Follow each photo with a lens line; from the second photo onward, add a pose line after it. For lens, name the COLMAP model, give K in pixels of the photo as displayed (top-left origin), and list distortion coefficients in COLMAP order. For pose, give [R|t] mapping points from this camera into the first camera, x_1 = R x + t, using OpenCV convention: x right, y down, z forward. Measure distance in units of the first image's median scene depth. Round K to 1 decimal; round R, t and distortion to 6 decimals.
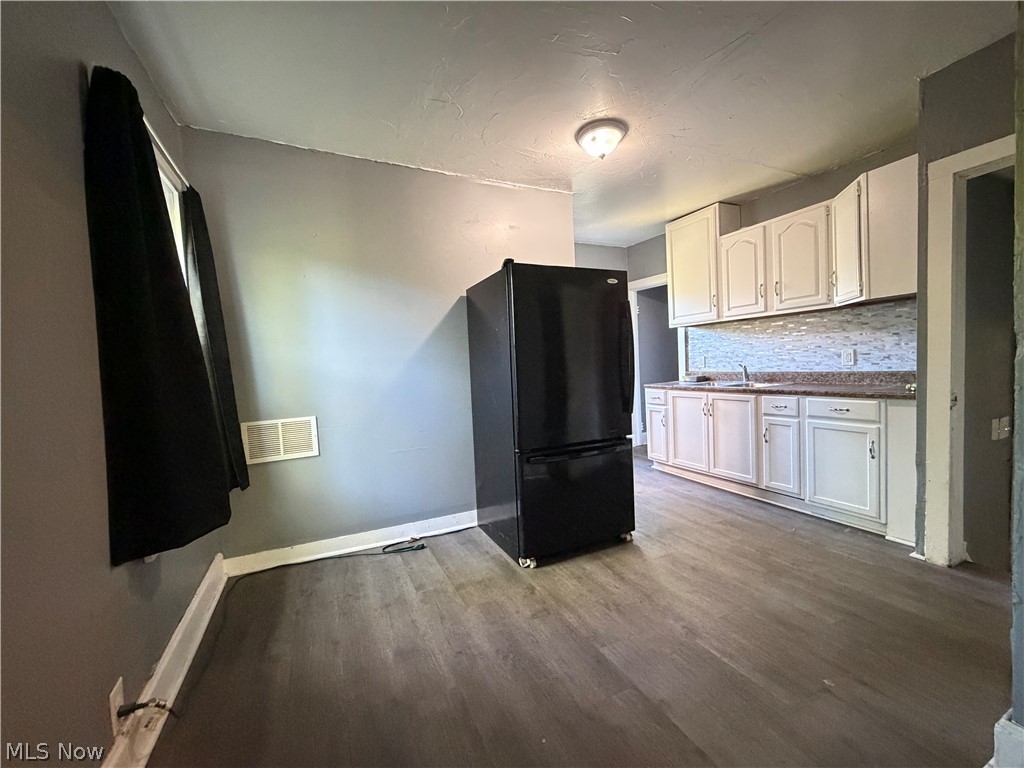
lens RADIAL K [[408.6, 0, 511.5], [0, 408.6, 383.0], [0, 0, 1]] dist [-0.000178, 0.000663]
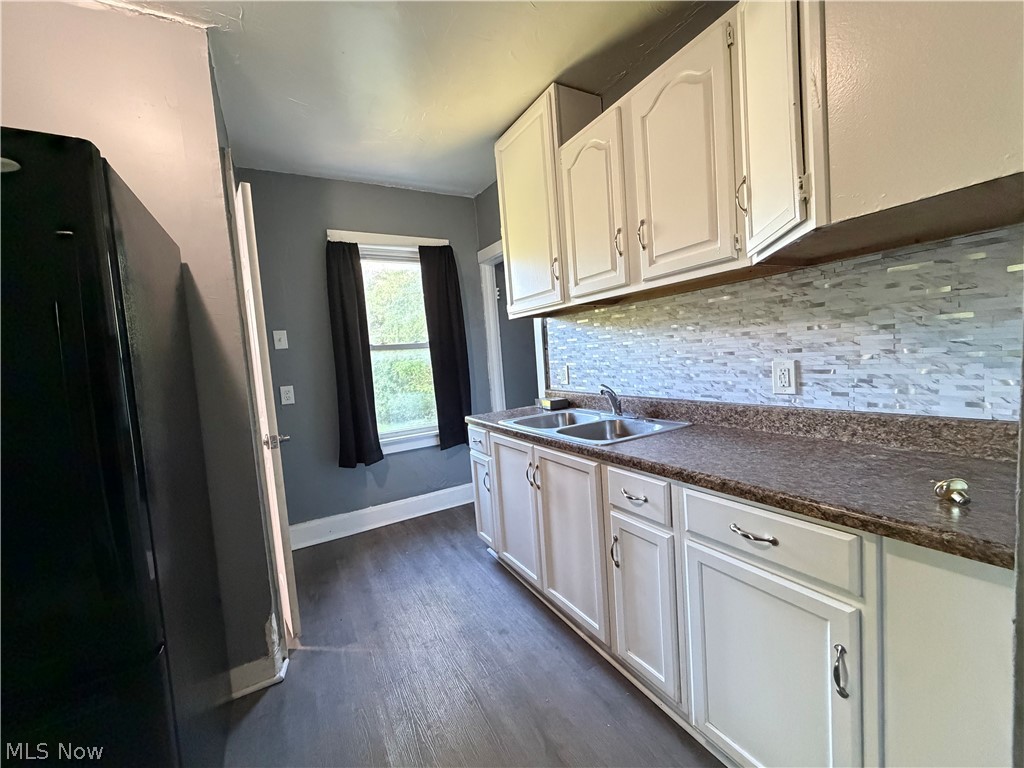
lens RADIAL K [[408.6, 0, 512.1], [0, 408.6, 382.5], [0, 0, 1]] dist [-0.000178, 0.000663]
pose [[0.997415, -0.025265, 0.067261, 0.483226], [0.024148, 0.999558, 0.017368, -0.073360], [-0.067670, -0.015699, 0.997584, 0.556603]]
